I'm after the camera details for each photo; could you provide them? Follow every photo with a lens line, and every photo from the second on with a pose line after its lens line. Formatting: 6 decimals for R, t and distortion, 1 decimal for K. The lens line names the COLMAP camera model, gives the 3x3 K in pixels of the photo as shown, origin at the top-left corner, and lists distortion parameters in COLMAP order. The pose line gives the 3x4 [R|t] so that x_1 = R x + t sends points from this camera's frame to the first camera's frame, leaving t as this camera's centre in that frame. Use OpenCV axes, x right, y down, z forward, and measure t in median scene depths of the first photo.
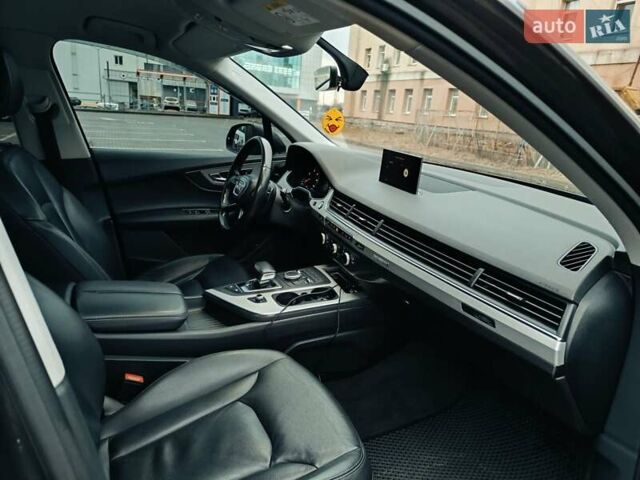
lens RADIAL K [[433.3, 0, 312.2], [0, 433.3, 238.2], [0, 0, 1]] dist [0.036465, -0.033864]
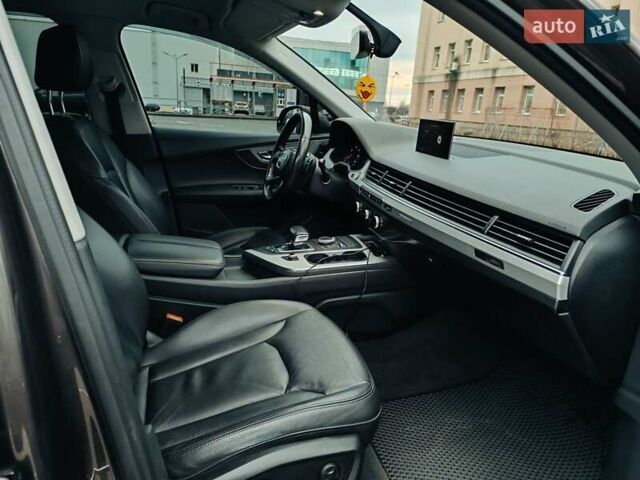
lens RADIAL K [[433.3, 0, 315.7], [0, 433.3, 238.1], [0, 0, 1]] dist [0.036465, -0.033864]
pose [[0.990355, 0.025617, -0.136168, 0.076445], [-0.026644, 0.999629, -0.005726, 0.093841], [0.135970, 0.009299, 0.990669, -0.040661]]
